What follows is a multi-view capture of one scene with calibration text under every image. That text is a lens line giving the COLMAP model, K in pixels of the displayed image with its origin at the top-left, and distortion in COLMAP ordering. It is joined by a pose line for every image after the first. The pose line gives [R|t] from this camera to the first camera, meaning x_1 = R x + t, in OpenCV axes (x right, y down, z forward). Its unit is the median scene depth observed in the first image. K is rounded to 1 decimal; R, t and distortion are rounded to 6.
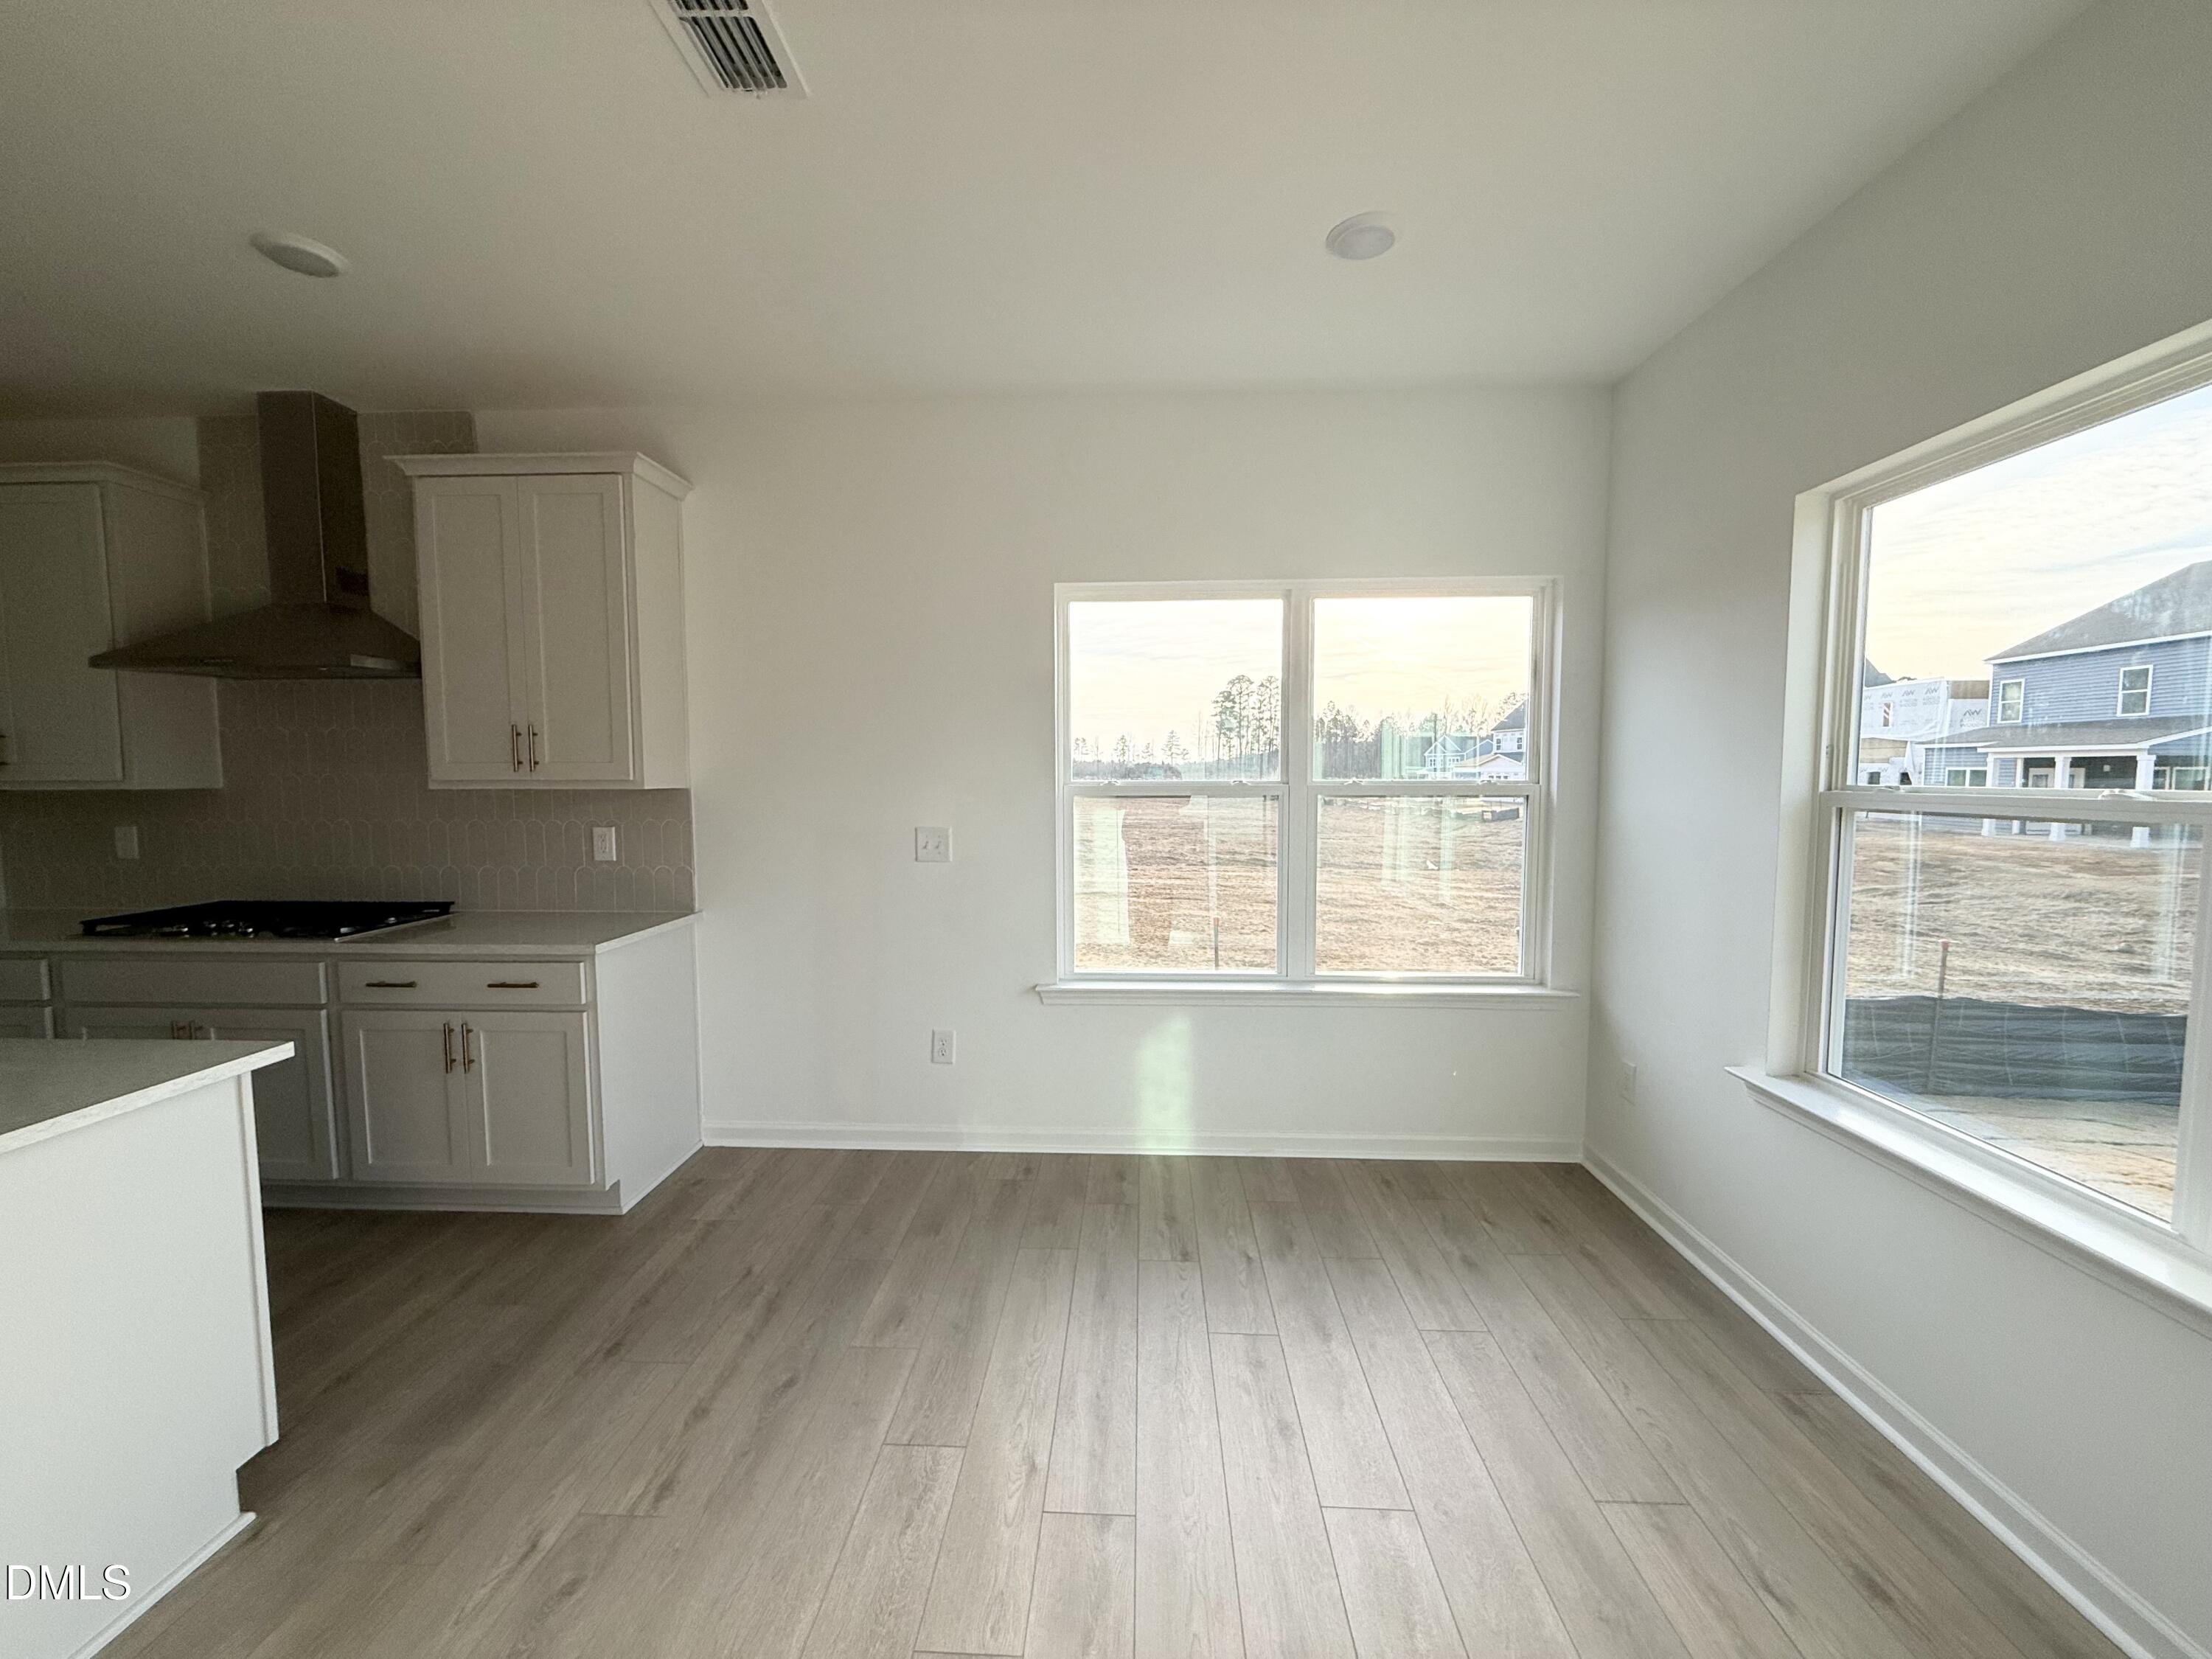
lens RADIAL K [[880.9, 0, 1106.0], [0, 880.9, 829.5], [0, 0, 1]] dist [-0.000401, 0.000423]
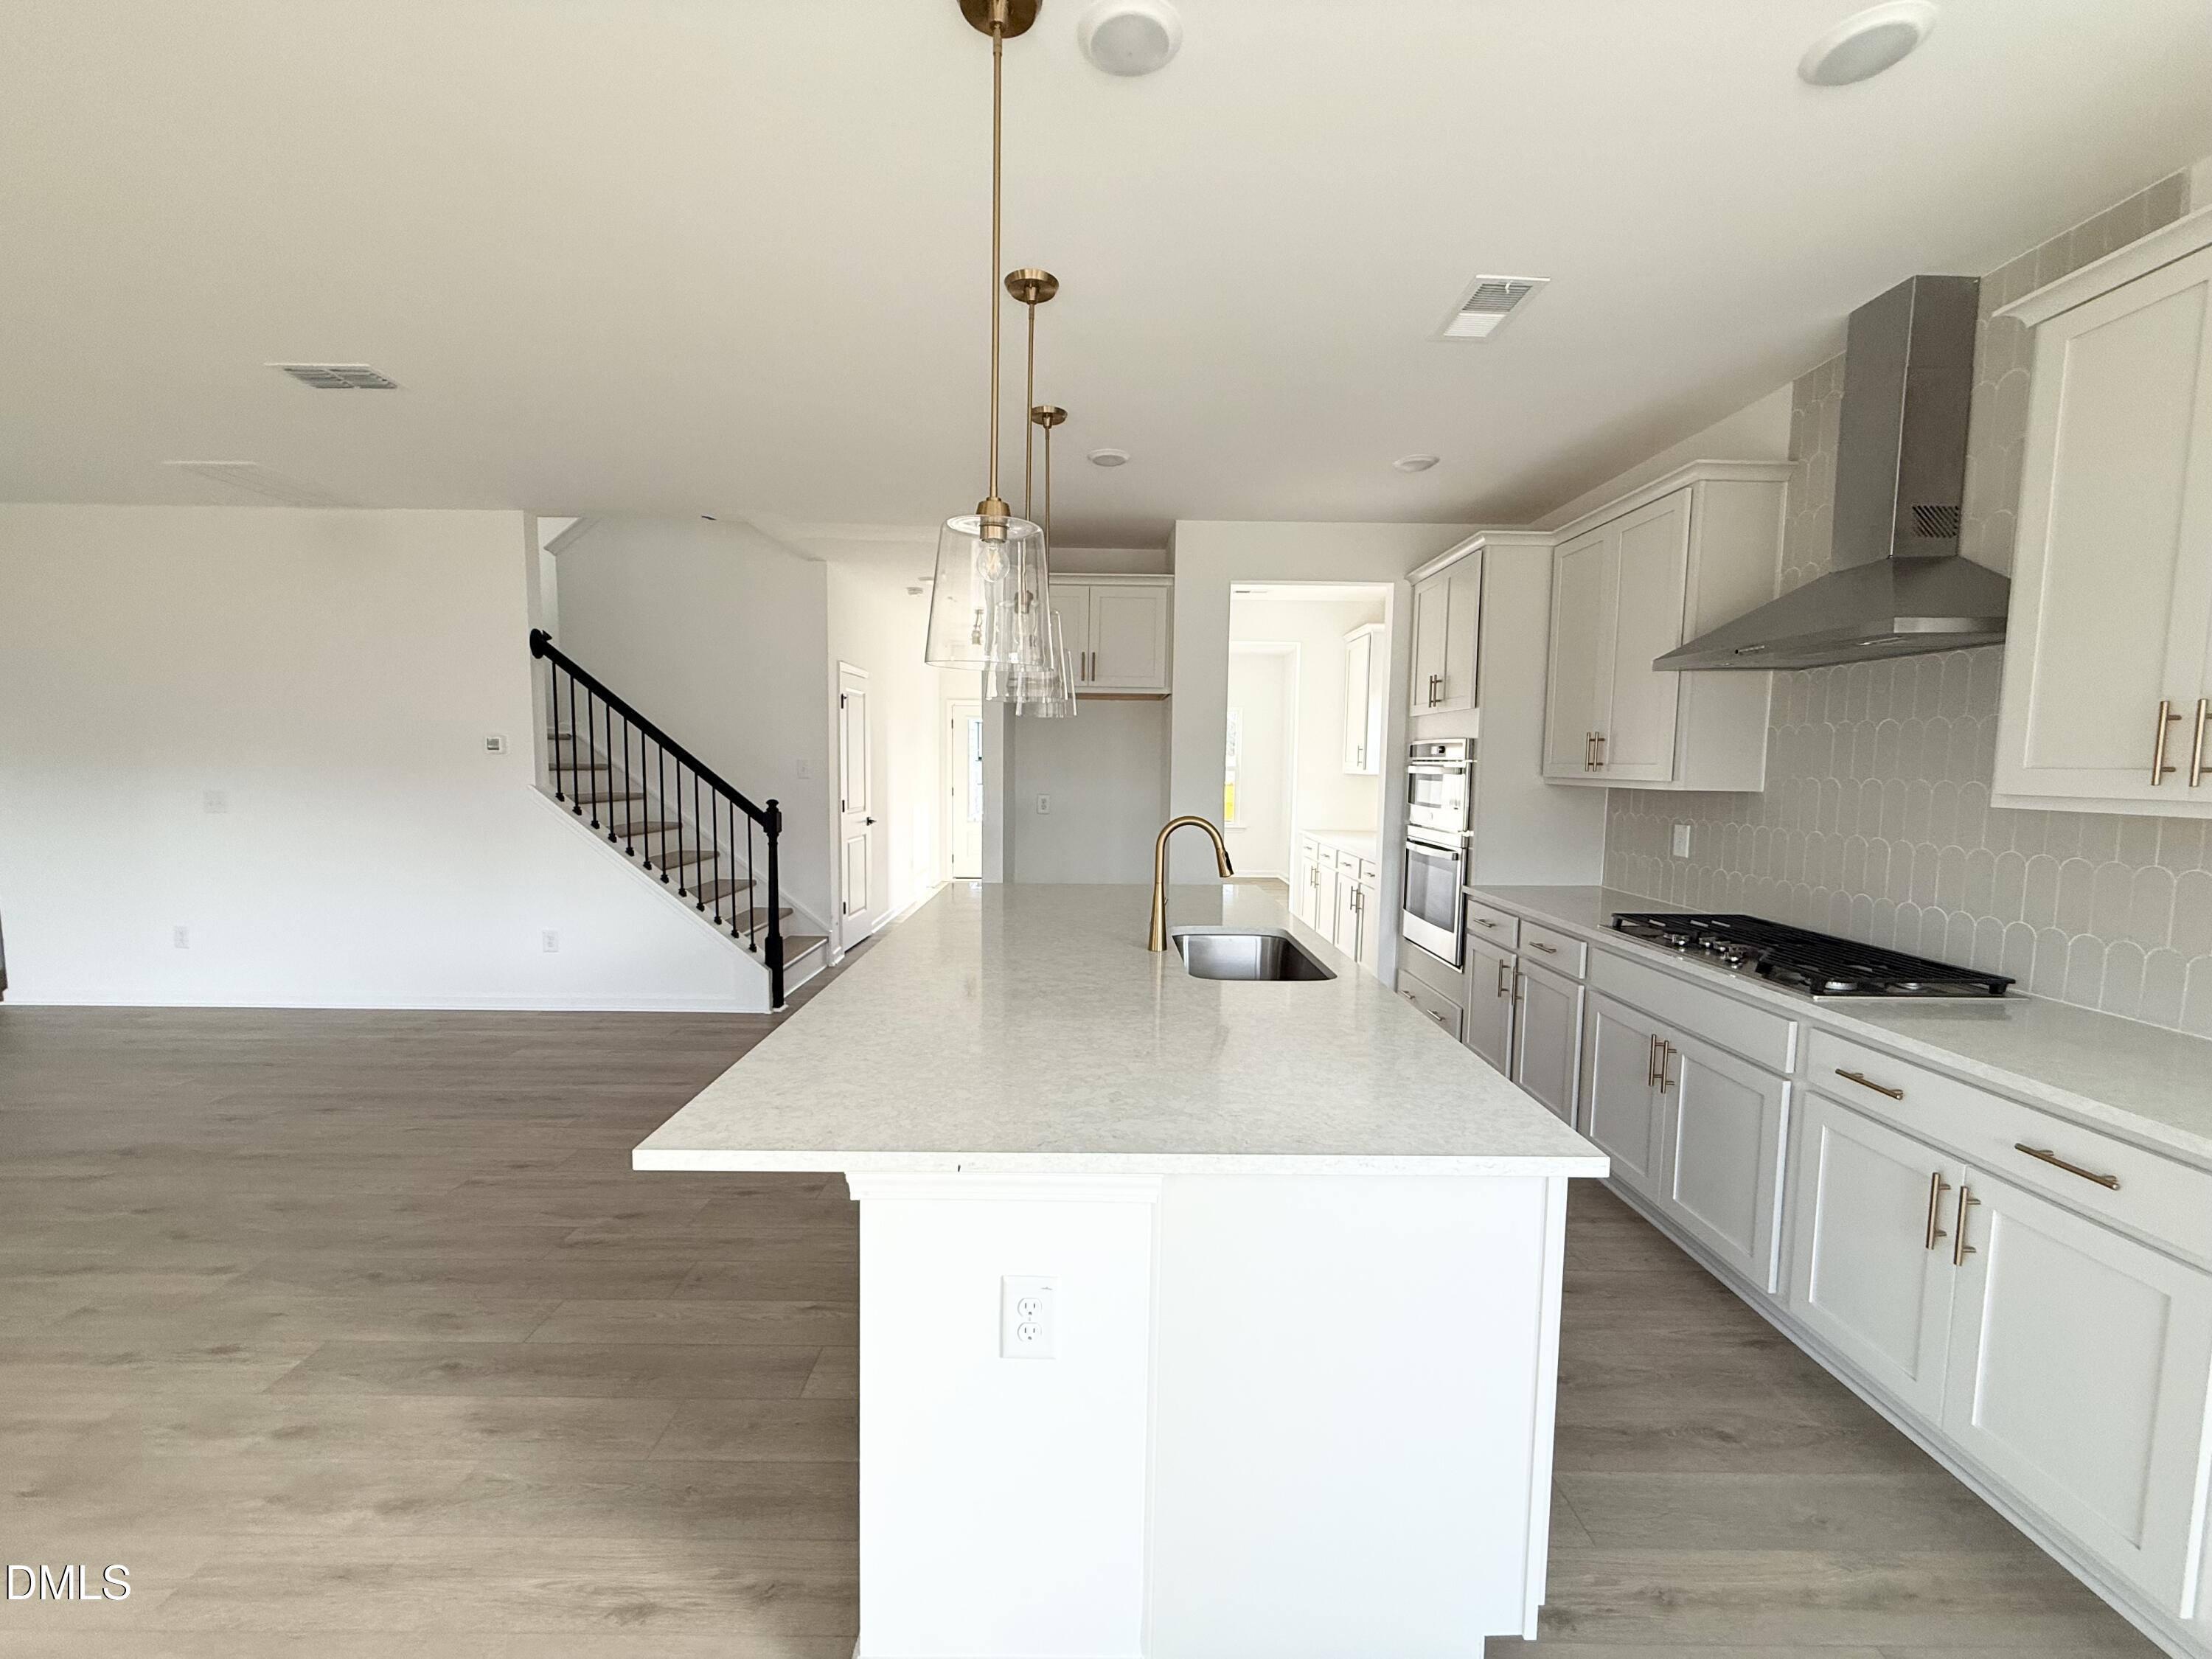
lens RADIAL K [[880.9, 0, 1106.0], [0, 880.9, 829.5], [0, 0, 1]] dist [-0.000401, 0.000423]
pose [[0.049260, 0.084513, -0.995204, -0.147491], [-0.081801, 0.993408, 0.080311, -0.028935], [0.995431, 0.077453, 0.055849, 0.314786]]
